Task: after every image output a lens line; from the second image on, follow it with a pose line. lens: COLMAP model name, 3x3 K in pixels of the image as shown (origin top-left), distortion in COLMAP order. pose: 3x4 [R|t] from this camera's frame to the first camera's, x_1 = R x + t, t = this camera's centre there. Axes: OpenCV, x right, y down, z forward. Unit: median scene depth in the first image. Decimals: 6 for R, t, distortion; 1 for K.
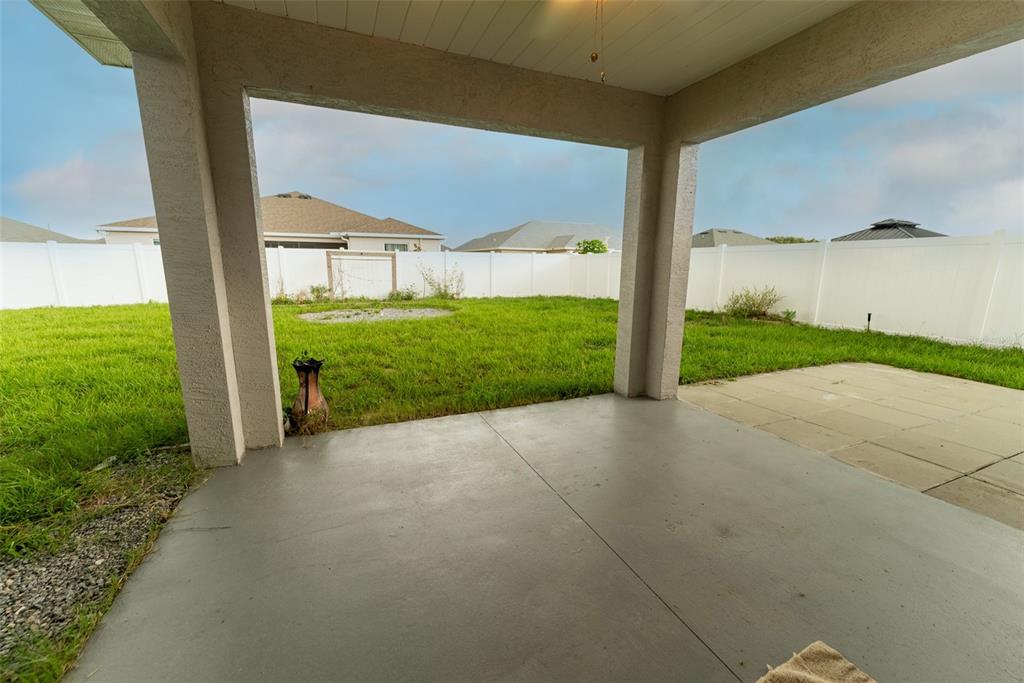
lens RADIAL K [[408.6, 0, 517.4], [0, 408.6, 343.9], [0, 0, 1]] dist [0.002295, 0.001004]
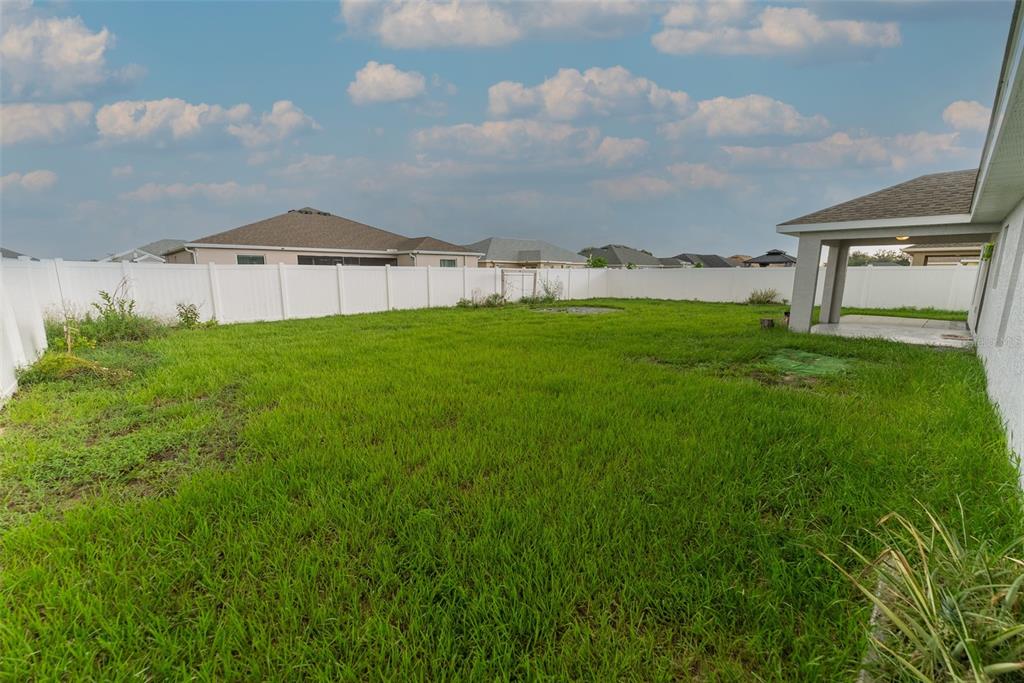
lens RADIAL K [[408.6, 0, 507.4], [0, 408.6, 342.2], [0, 0, 1]] dist [0.002295, 0.001004]
pose [[0.940957, -0.062504, 0.332705, -0.780120], [0.070239, 0.997467, -0.011259, 0.033319], [-0.331158, 0.033963, 0.942964, -0.265180]]
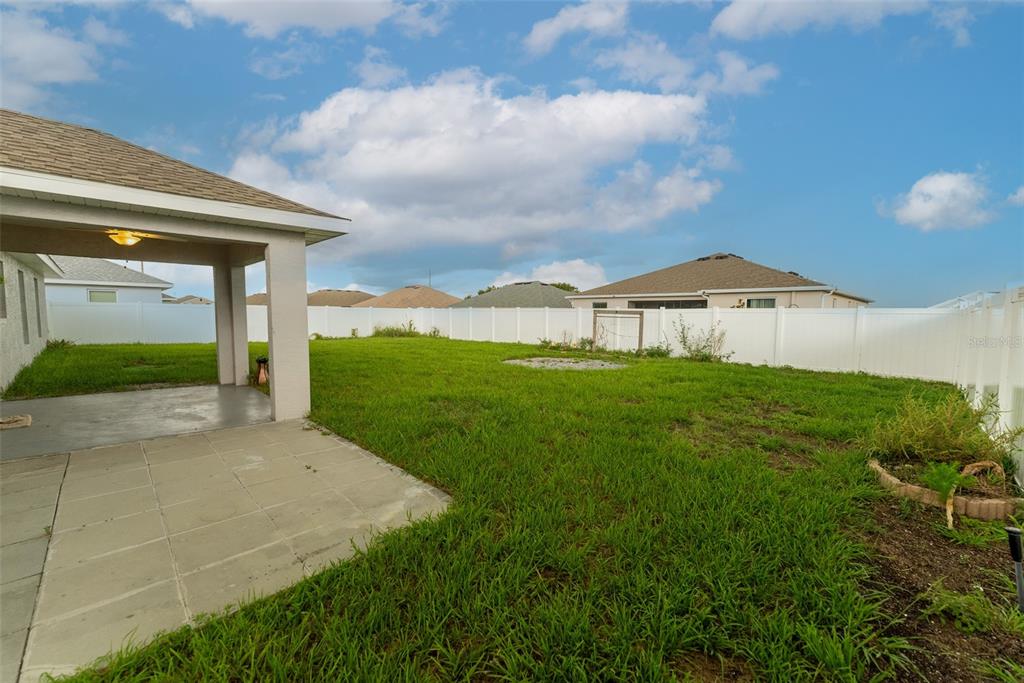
lens RADIAL K [[408.6, 0, 511.9], [0, 408.6, 343.0], [0, 0, 1]] dist [0.002295, 0.001004]
pose [[0.366787, 0.061482, -0.928271, 0.479629], [-0.187086, 0.982304, -0.008862, -0.062915], [0.911299, 0.176917, 0.371798, 0.292434]]
